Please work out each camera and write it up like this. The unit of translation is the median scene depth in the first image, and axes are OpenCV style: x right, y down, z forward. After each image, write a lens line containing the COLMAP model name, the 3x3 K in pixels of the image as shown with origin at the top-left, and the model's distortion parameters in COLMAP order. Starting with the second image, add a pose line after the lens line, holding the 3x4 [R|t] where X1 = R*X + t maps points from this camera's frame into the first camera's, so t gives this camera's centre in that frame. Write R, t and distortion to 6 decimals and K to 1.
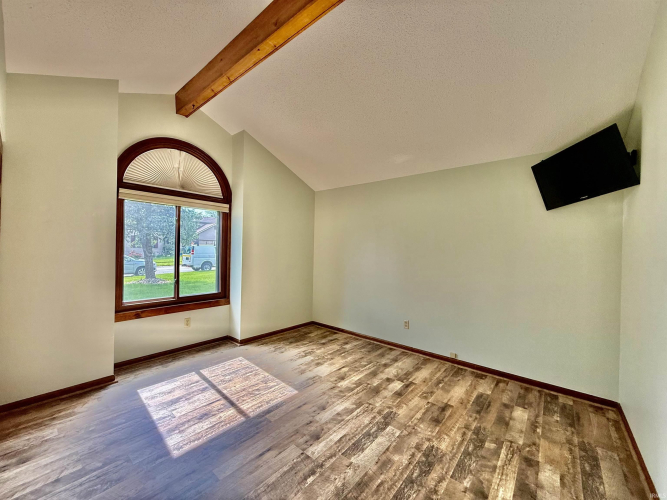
lens RADIAL K [[266.6, 0, 332.0], [0, 266.6, 250.8], [0, 0, 1]] dist [-0.001198, 0.000633]
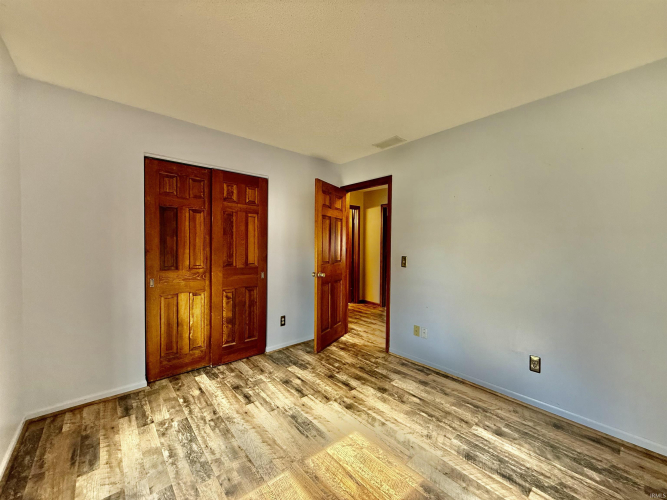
lens RADIAL K [[266.6, 0, 332.0], [0, 266.6, 250.8], [0, 0, 1]] dist [-0.001198, 0.000633]
pose [[-0.143219, 0.004395, -0.989681, 0.854860], [-0.010971, 0.999922, 0.006028, 0.026084], [0.989630, 0.011722, -0.143159, 0.913809]]
